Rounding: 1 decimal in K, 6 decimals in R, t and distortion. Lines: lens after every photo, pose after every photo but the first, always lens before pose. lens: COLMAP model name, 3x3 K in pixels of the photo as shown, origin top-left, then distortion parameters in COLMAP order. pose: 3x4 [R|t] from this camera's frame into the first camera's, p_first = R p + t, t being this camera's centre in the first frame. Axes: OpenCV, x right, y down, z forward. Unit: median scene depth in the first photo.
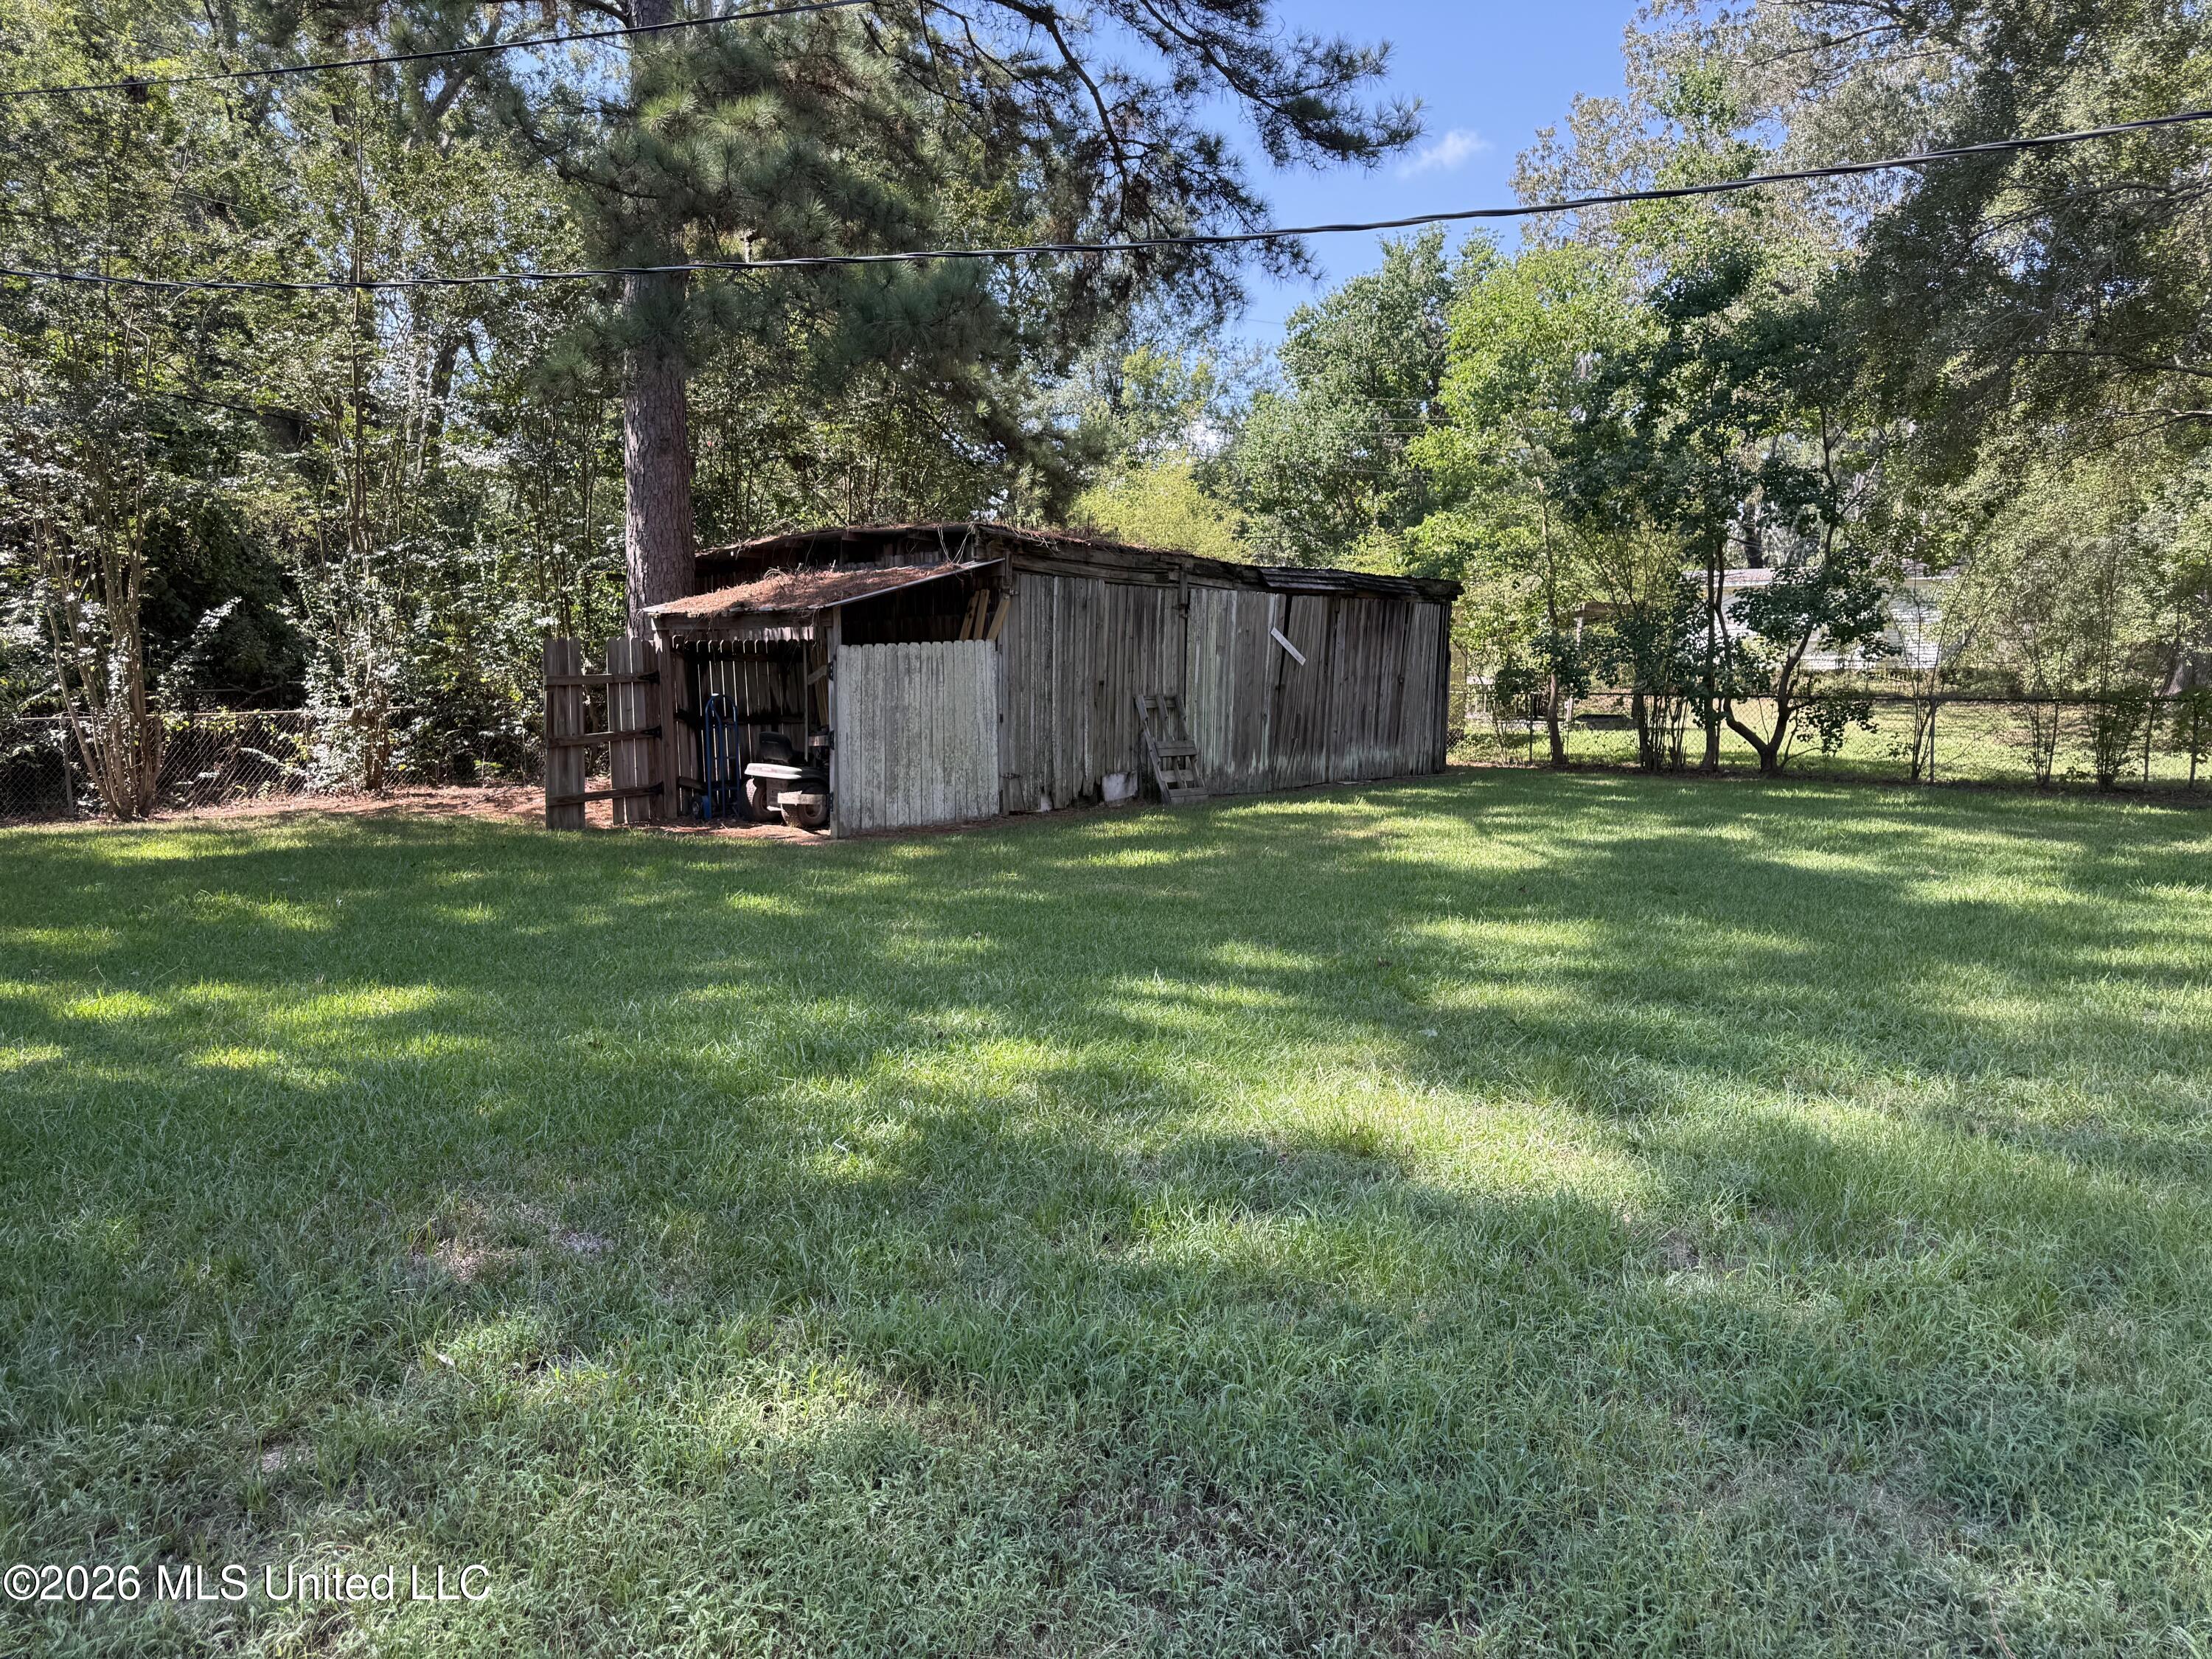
lens RADIAL K [[1543.6, 0, 1110.9], [0, 1543.6, 887.6], [0, 0, 1]] dist [0.097249, -0.135691]
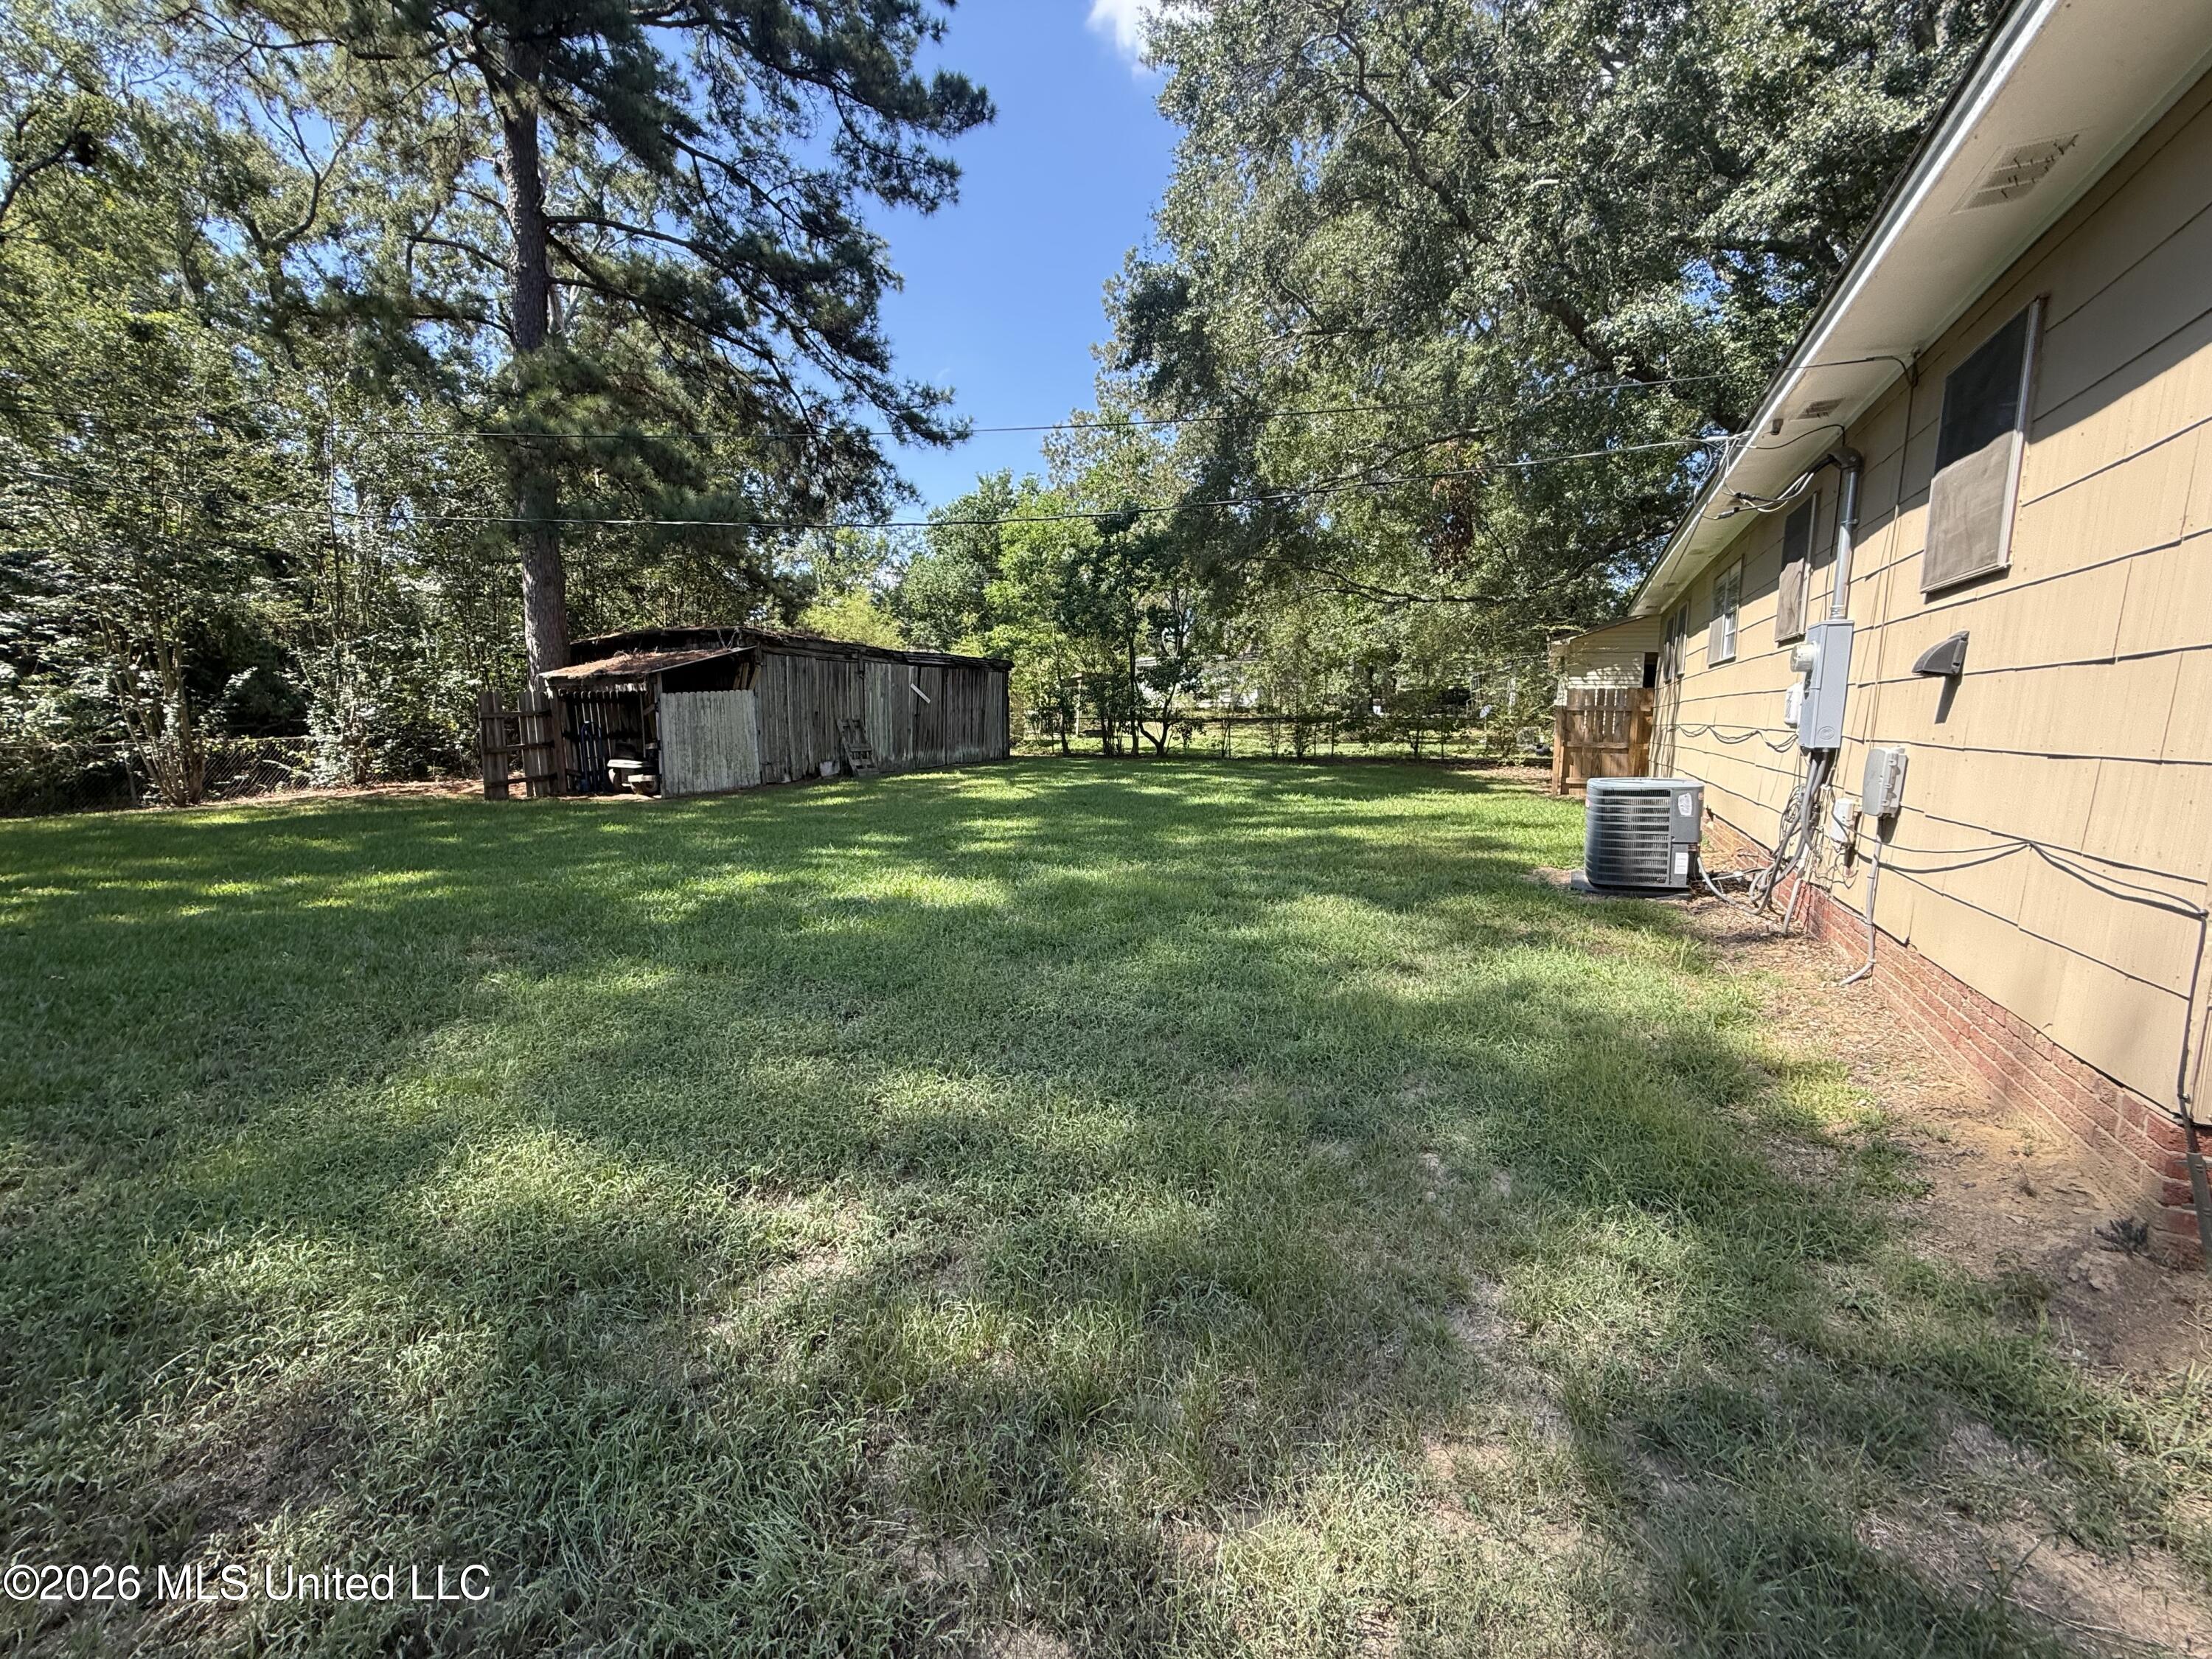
lens RADIAL K [[881.0, 0, 1093.8], [0, 881.0, 838.5], [0, 0, 1]] dist [0.001099, 0.000312]
pose [[0.962173, -0.047310, 0.268300, 0.021245], [0.045791, 0.998880, 0.011920, 0.019125], [-0.268563, 0.000816, 0.963262, -0.103258]]
